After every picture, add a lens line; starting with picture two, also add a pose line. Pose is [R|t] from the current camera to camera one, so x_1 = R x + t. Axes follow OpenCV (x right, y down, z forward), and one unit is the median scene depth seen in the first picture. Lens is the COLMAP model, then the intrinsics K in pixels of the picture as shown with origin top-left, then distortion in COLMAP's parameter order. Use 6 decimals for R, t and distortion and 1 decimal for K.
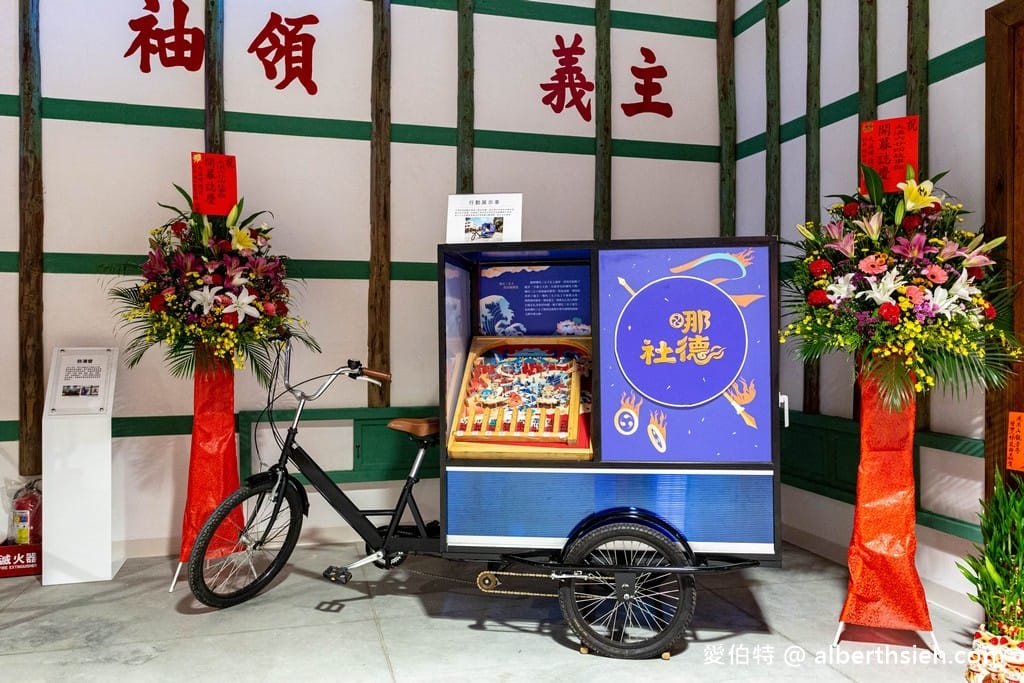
lens RADIAL K [[810.6, 0, 516.4], [0, 810.6, 336.8], [0, 0, 1]] dist [0.003172, 0.004783]
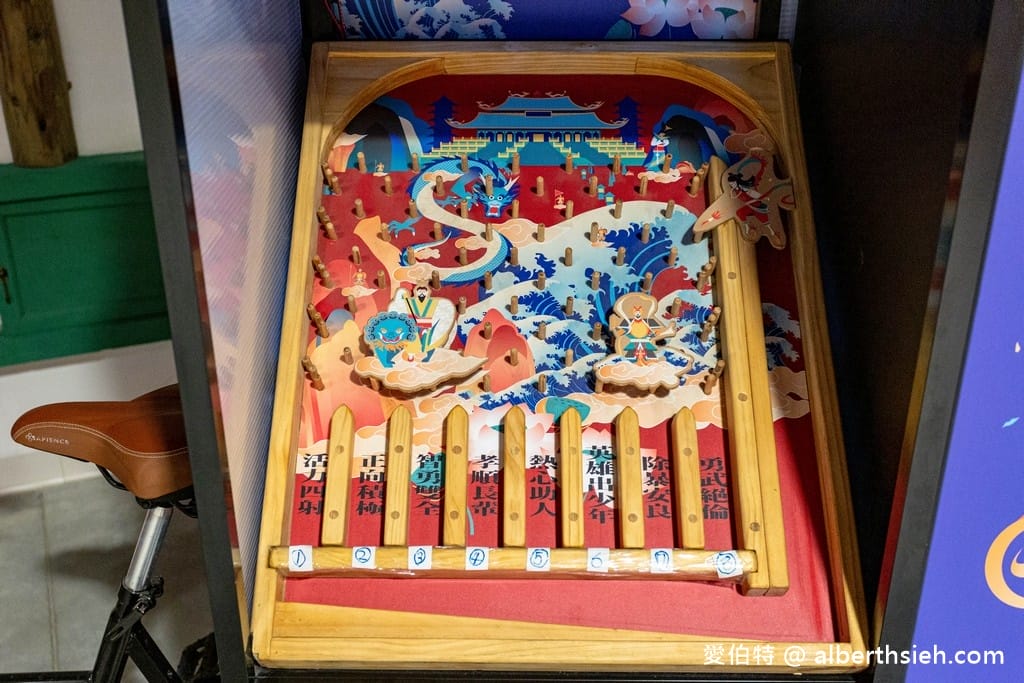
lens RADIAL K [[1148.5, 0, 509.6], [0, 1148.5, 343.8], [0, 0, 1]] dist [0.015737, 0.000000]
pose [[0.992336, -0.050992, 0.112556, -0.040857], [-0.002383, 0.902818, 0.430016, -0.080616], [-0.123545, -0.426989, 0.895777, 0.682829]]
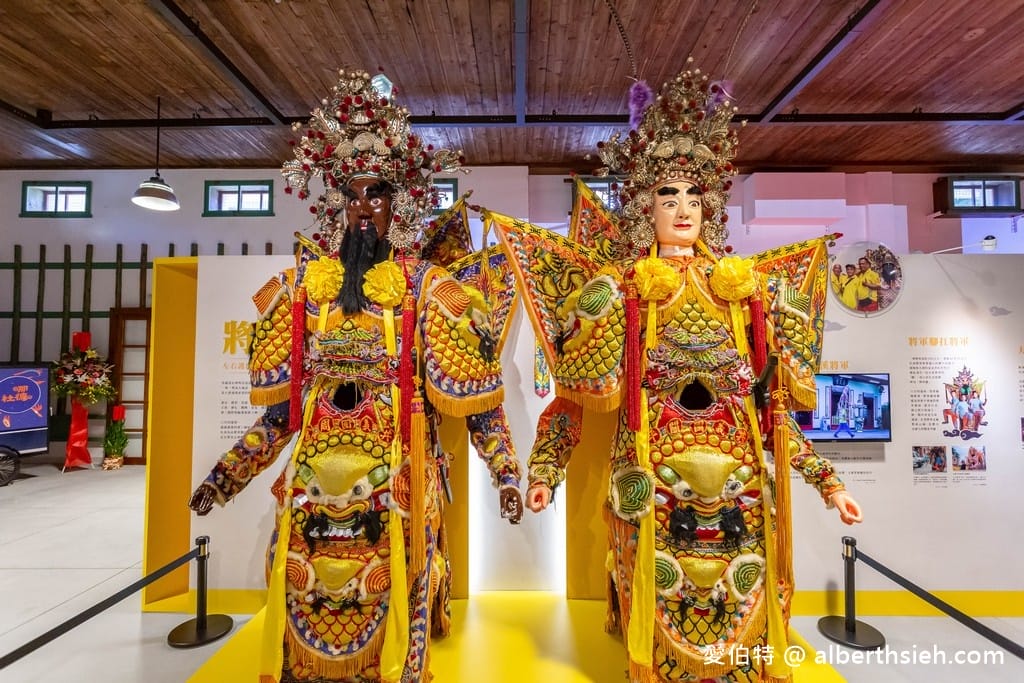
lens RADIAL K [[491.5, 0, 517.1], [0, 491.5, 338.6], [0, 0, 1]] dist [-0.002937, -0.000779]
pose [[0.278120, 0.043390, 0.959566, -1.130393], [0.010039, 0.998793, -0.048074, -0.103695], [-0.960494, 0.023003, 0.277349, -1.534838]]
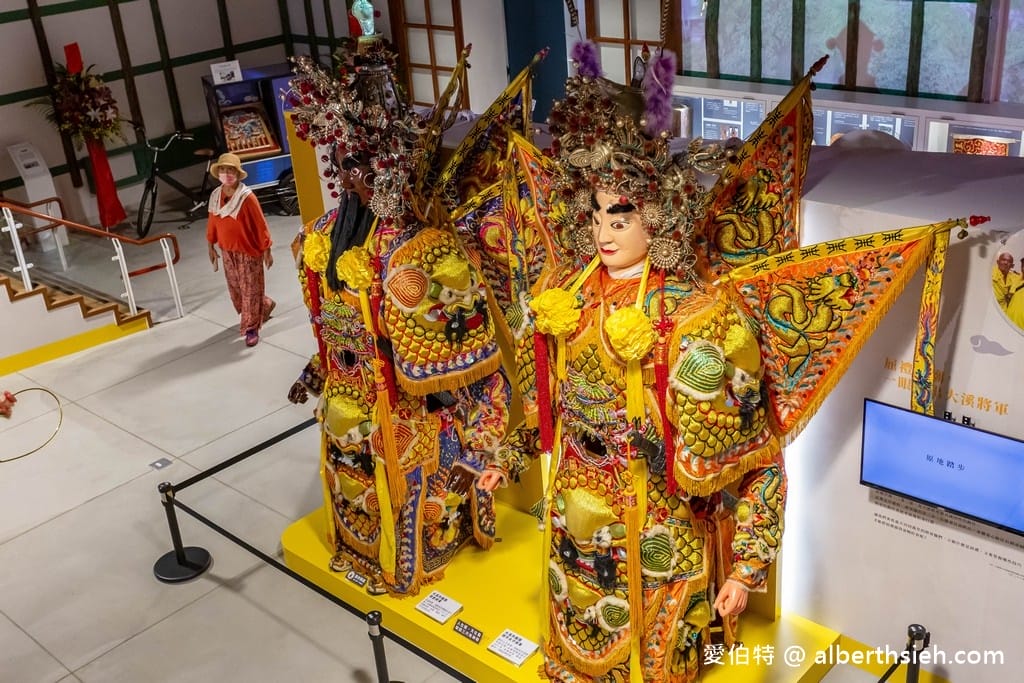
lens RADIAL K [[1136.8, 0, 514.0], [0, 1136.8, 341.4], [0, 0, 1]] dist [0.011179, 0.000000]
pose [[0.847739, -0.278621, 0.451341, -1.118021], [0.080354, 0.908563, 0.409948, -0.762030], [-0.524292, -0.311262, 0.792612, -2.618009]]
